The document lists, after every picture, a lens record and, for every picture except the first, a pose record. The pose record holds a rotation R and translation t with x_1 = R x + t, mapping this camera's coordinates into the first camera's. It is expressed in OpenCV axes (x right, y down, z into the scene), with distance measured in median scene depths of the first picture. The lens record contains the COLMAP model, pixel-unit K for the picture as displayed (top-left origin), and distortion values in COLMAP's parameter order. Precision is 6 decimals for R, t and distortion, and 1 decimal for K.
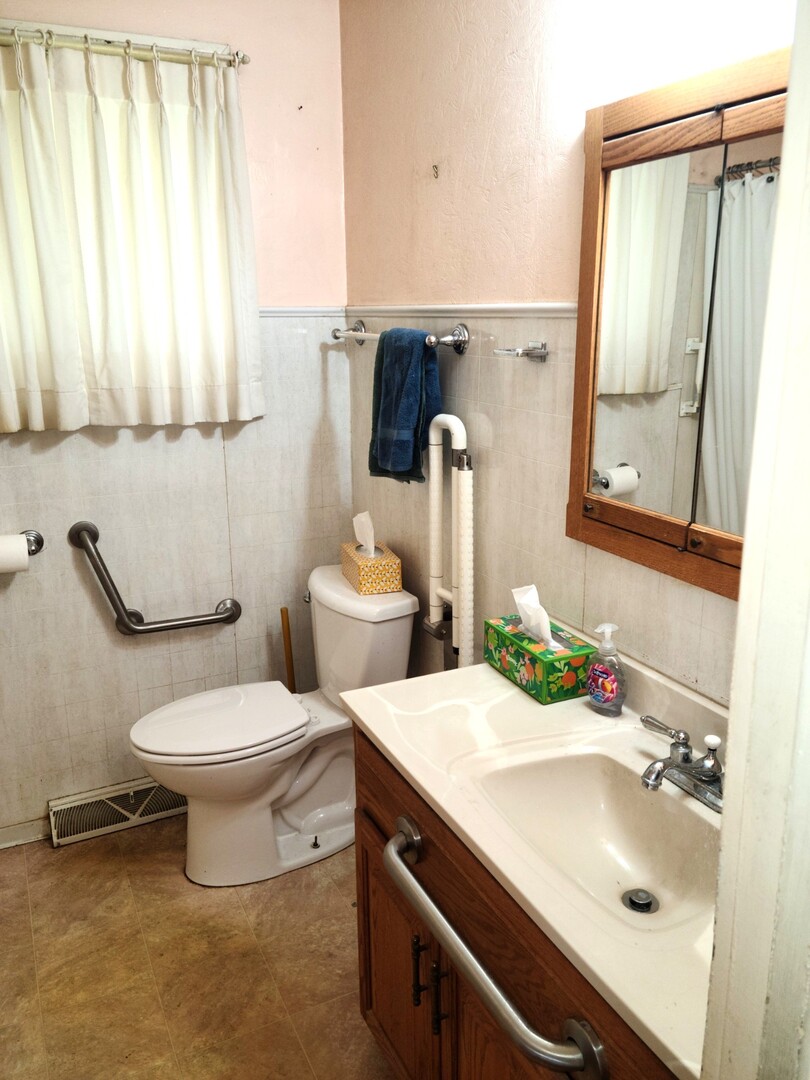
lens RADIAL K [[847.4, 0, 412.2], [0, 847.4, 540.5], [0, 0, 1]] dist [0.084249, -0.102185]
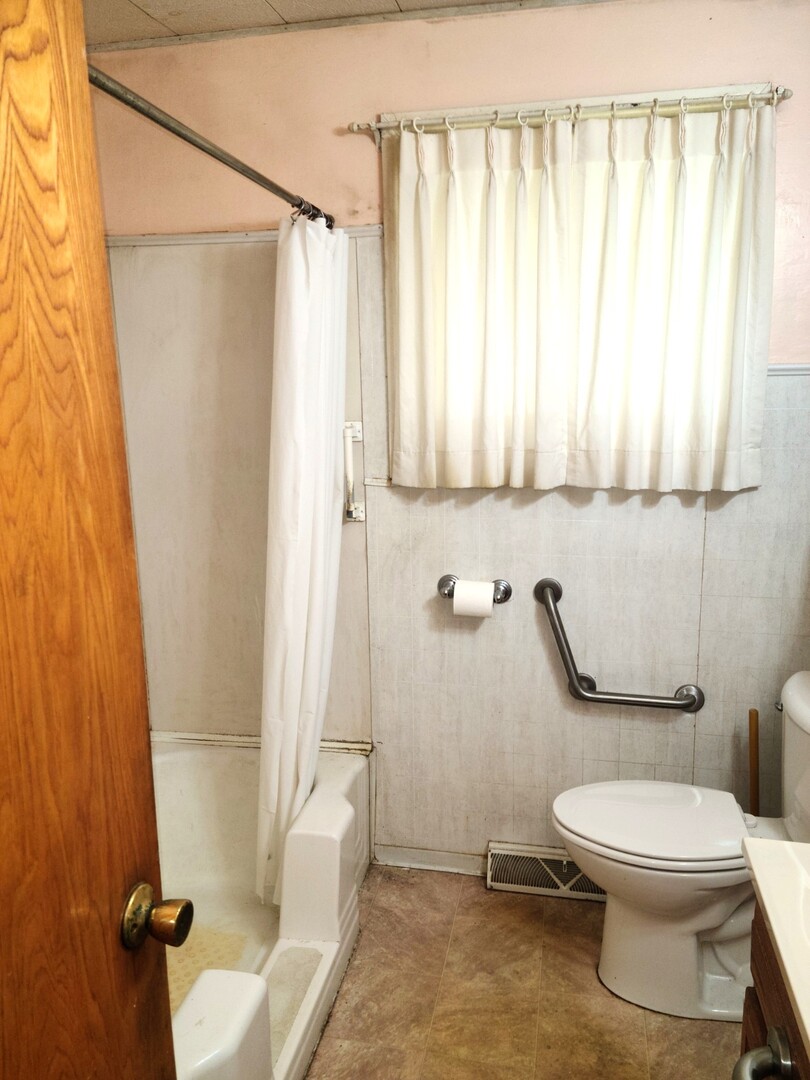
lens RADIAL K [[847.4, 0, 400.1], [0, 847.4, 541.6], [0, 0, 1]] dist [0.084249, -0.102185]
pose [[0.783819, 0.112928, -0.610635, 0.085788], [-0.150732, 0.988517, -0.010671, -0.027627], [0.602418, 0.100406, 0.791840, 0.092326]]
